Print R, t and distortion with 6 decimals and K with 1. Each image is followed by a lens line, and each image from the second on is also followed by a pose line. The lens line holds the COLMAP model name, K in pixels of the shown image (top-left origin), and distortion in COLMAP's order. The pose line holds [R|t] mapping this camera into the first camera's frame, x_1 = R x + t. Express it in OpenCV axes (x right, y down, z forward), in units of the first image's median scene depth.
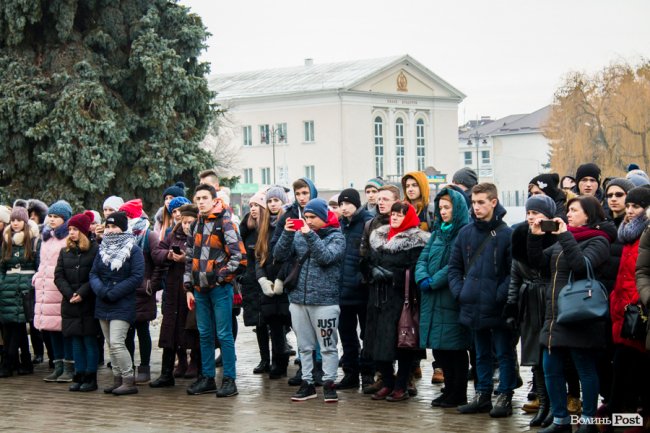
lens RADIAL K [[1481.6, 0, 325.0], [0, 1481.6, 216.5], [0, 0, 1]] dist [-0.030211, 0.925739]
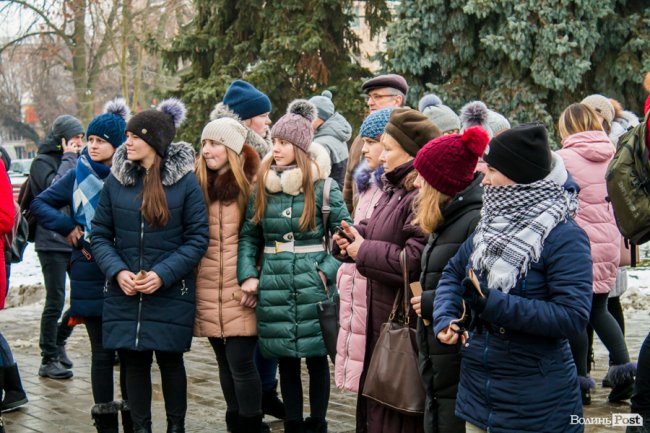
lens RADIAL K [[1481.6, 0, 325.0], [0, 1481.6, 216.5], [0, 0, 1]] dist [-0.030211, 0.925739]
pose [[0.937430, 0.013051, -0.347928, -0.015954], [0.009463, 0.997973, 0.062931, -0.001995], [0.348044, -0.062286, 0.935407, 0.300031]]
